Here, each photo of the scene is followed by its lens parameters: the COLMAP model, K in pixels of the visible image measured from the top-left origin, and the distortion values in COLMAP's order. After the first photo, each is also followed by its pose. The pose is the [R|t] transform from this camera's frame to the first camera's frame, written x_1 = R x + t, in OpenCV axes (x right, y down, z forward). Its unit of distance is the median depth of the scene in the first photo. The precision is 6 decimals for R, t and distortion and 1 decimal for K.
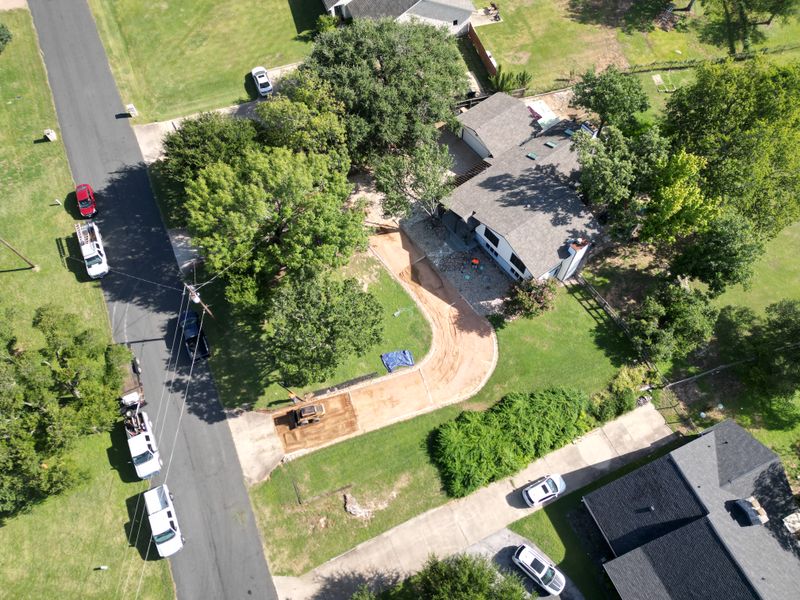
lens RADIAL K [[526.5, 0, 397.4], [0, 526.5, 300.5], [0, 0, 1]] dist [0.019812, -0.004929]
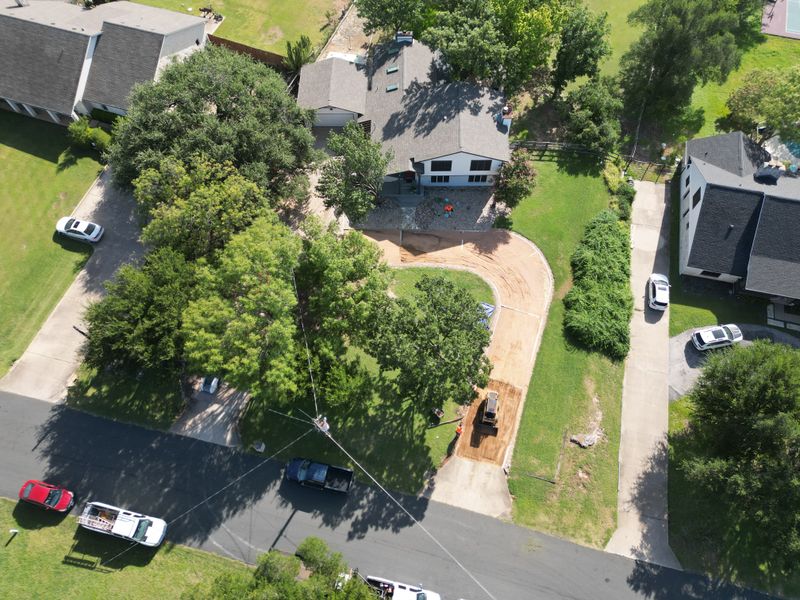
lens RADIAL K [[526.5, 0, 397.4], [0, 526.5, 300.5], [0, 0, 1]] dist [0.019812, -0.004929]
pose [[0.617376, -0.712435, 0.333591, -0.390288], [0.712236, 0.686268, 0.147499, -0.155866], [-0.334016, 0.146534, 0.931108, 0.154185]]
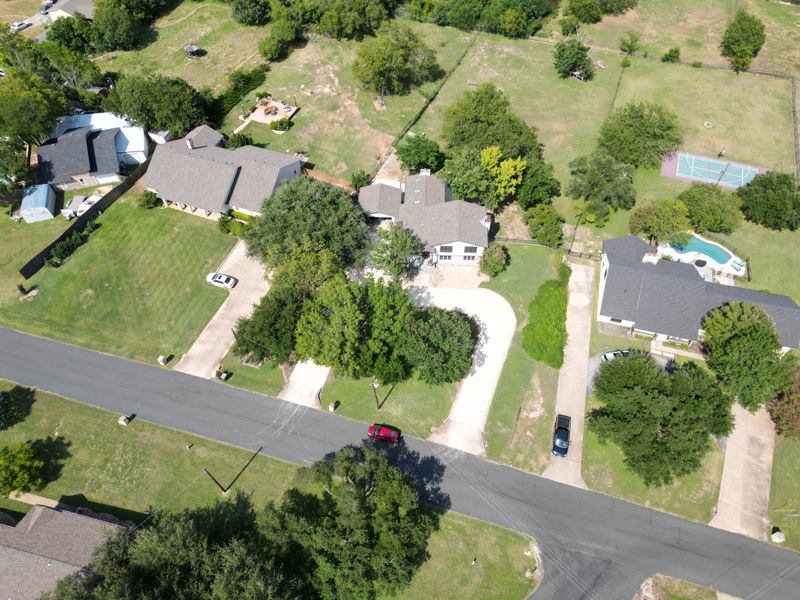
lens RADIAL K [[526.5, 0, 397.4], [0, 526.5, 300.5], [0, 0, 1]] dist [0.019812, -0.004929]
pose [[0.645586, -0.619061, 0.447194, -0.742043], [0.689680, 0.724083, 0.006717, -0.123338], [-0.327963, 0.304085, 0.894412, -0.329981]]
